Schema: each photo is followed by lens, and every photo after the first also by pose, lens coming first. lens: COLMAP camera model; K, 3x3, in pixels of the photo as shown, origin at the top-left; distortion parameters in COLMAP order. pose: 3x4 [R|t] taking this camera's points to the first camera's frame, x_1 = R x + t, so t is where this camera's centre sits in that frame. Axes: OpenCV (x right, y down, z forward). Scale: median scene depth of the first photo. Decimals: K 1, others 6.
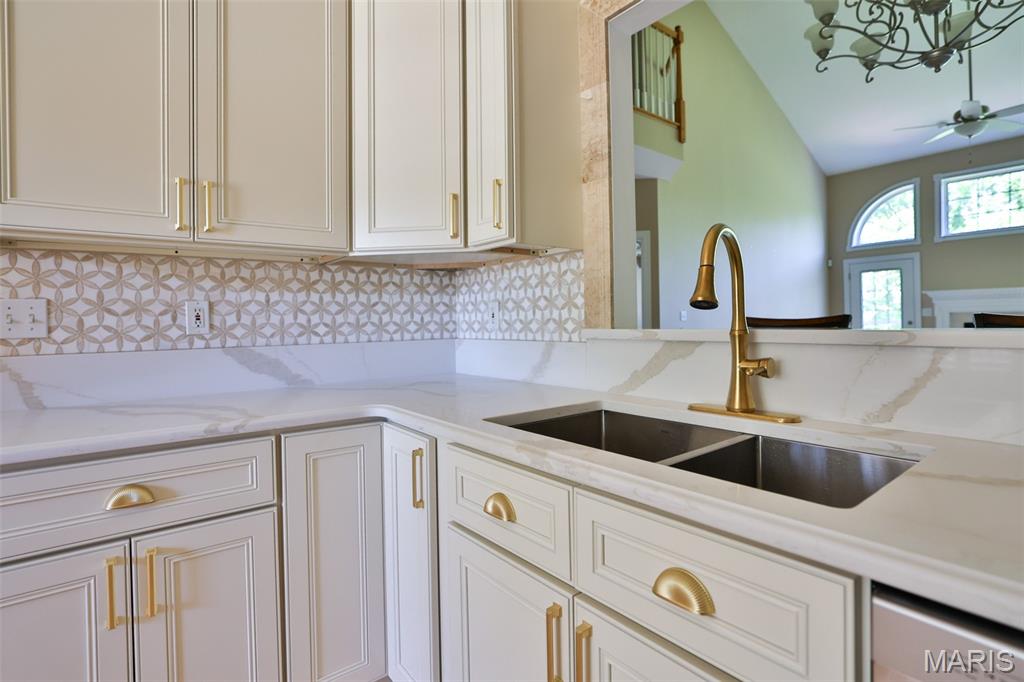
lens RADIAL K [[504.0, 0, 513.8], [0, 504.0, 319.0], [0, 0, 1]] dist [-0.047632, 0.019851]
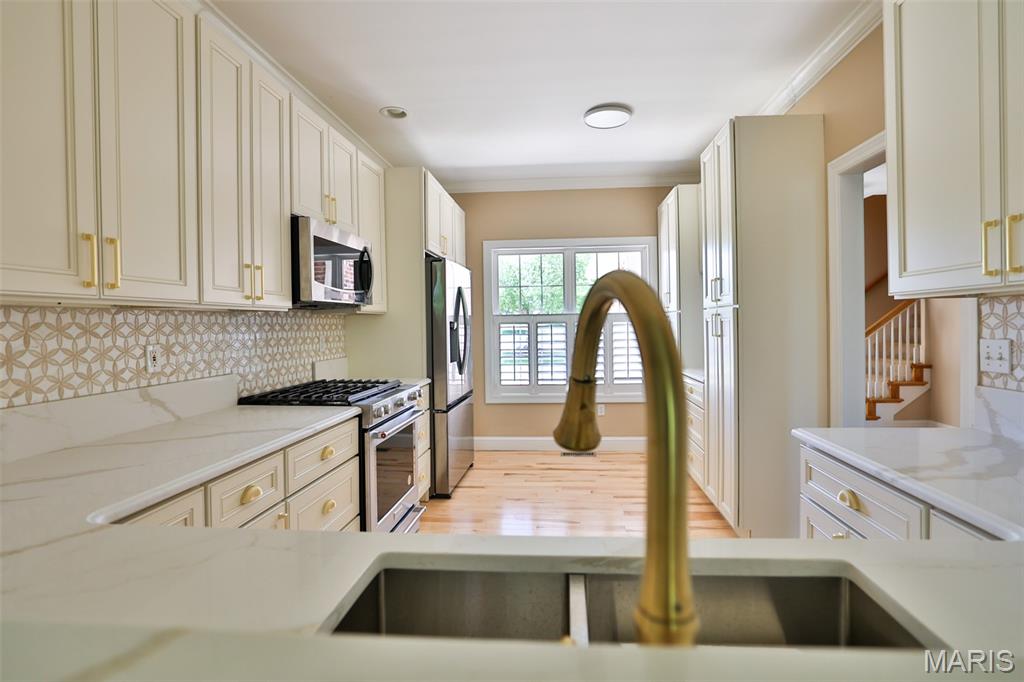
lens RADIAL K [[491.7, 0, 526.7], [0, 491.7, 327.7], [0, 0, 1]] dist [-0.030170, 0.000379]
pose [[-0.677633, 0.031062, -0.734744, 0.521810], [0.023331, 0.999513, 0.020737, -0.103663], [0.735030, -0.003090, -0.678028, 0.829870]]
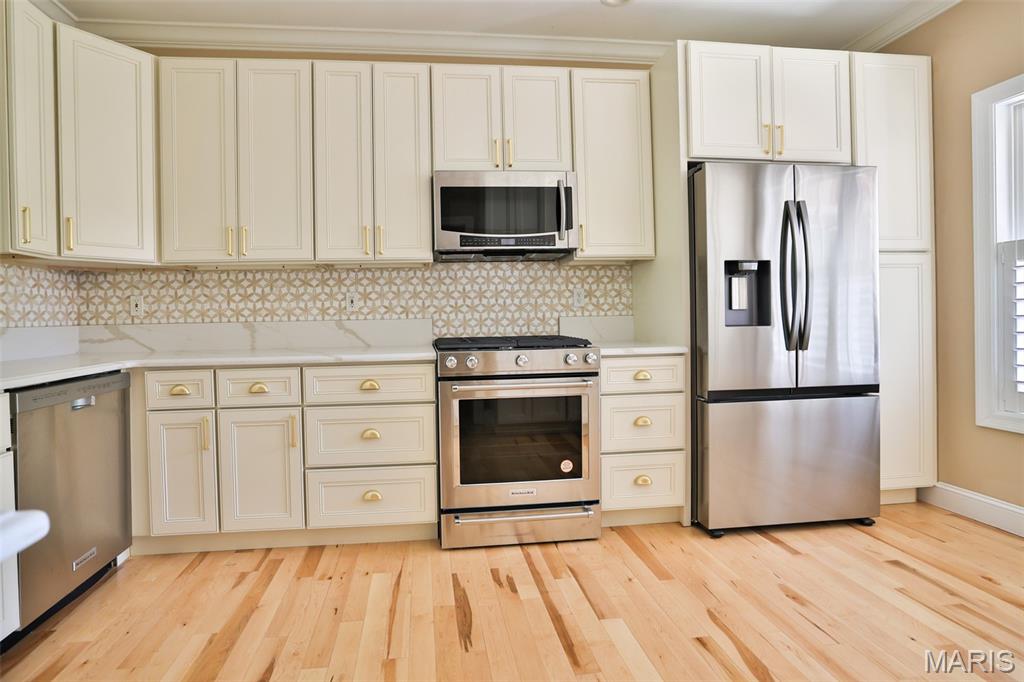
lens RADIAL K [[494.7, 0, 466.0], [0, 494.7, 318.3], [0, 0, 1]] dist [-0.048354, 0.015361]
pose [[-0.842744, 0.028602, 0.537554, -1.028746], [0.031616, 0.999494, -0.003615, 0.054820], [-0.537385, 0.013949, -0.843222, 0.630184]]
